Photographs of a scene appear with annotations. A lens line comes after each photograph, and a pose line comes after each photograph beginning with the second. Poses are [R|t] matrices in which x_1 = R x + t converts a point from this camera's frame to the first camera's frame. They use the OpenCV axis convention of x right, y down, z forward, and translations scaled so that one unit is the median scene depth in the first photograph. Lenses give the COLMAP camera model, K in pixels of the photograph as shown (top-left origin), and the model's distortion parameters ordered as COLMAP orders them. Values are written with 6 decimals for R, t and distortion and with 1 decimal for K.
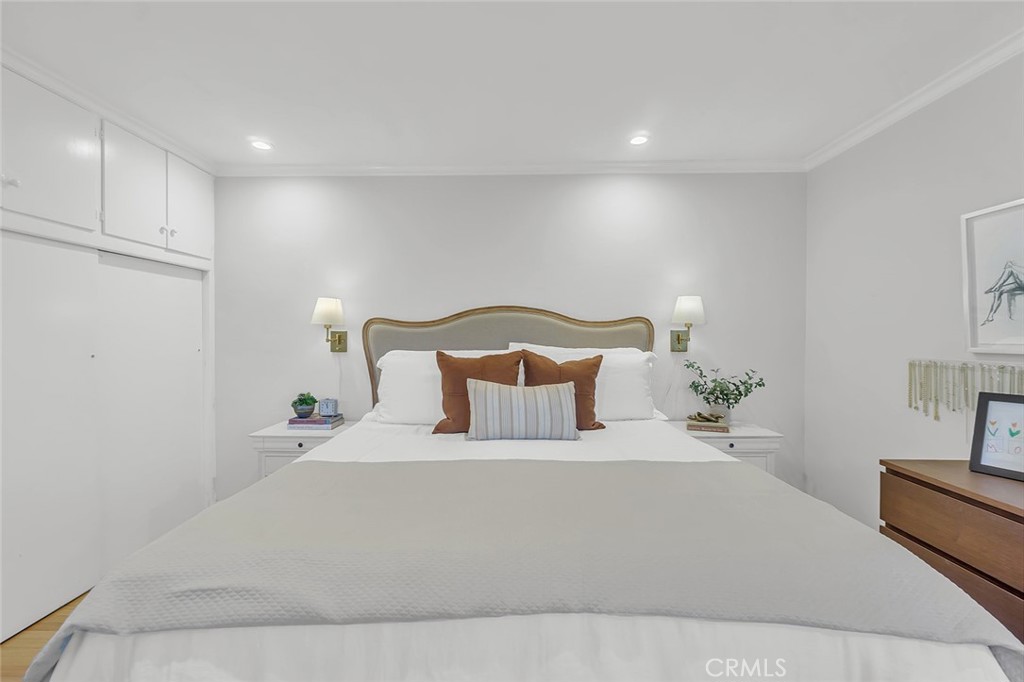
lens RADIAL K [[441.4, 0, 509.3], [0, 441.4, 333.9], [0, 0, 1]] dist [-0.000614, 0.000258]
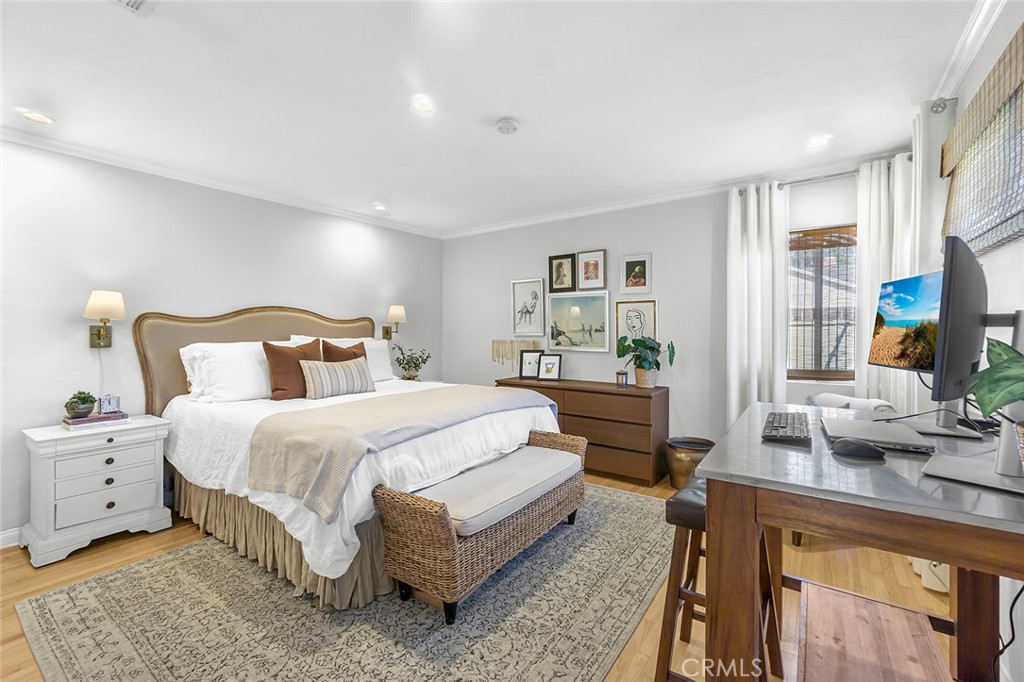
lens RADIAL K [[441.4, 0, 509.3], [0, 441.4, 333.9], [0, 0, 1]] dist [-0.000614, 0.000258]
pose [[0.564857, -0.009864, 0.825130, -0.783487], [0.001660, 0.999940, 0.010818, 0.003350], [-0.825187, -0.004740, 0.564839, -0.302721]]
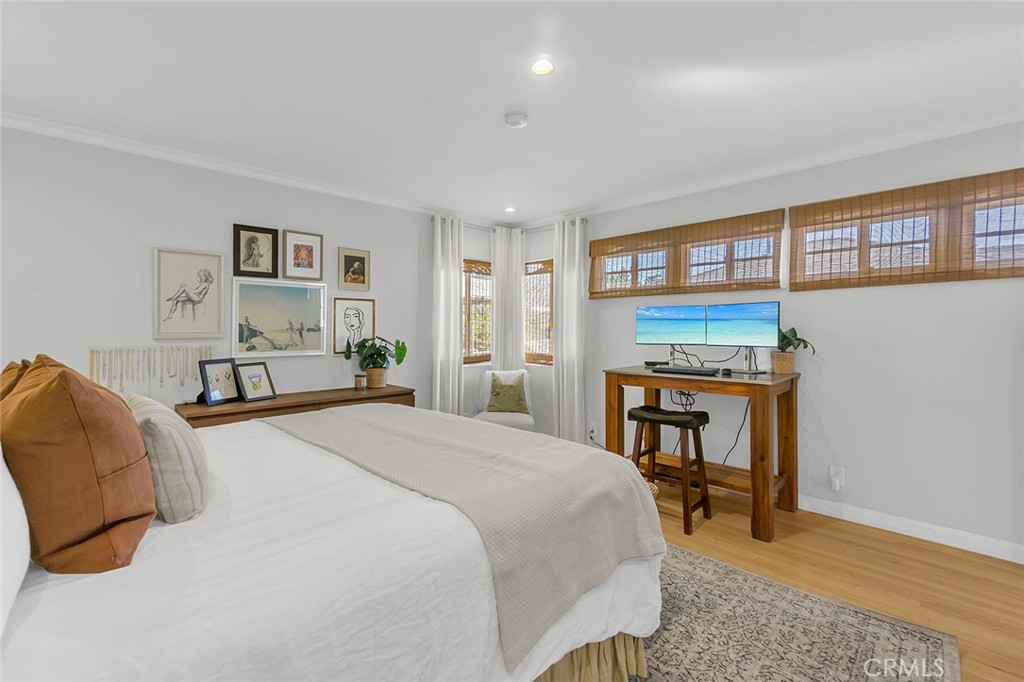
lens RADIAL K [[441.2, 0, 507.4], [0, 441.2, 328.2], [0, 0, 1]] dist [-0.000609, -0.000011]
pose [[-0.715374, 0.005267, 0.698722, -0.633090], [0.003810, 0.999986, -0.003637, 0.011427], [-0.698731, 0.000061, -0.715384, 0.919594]]
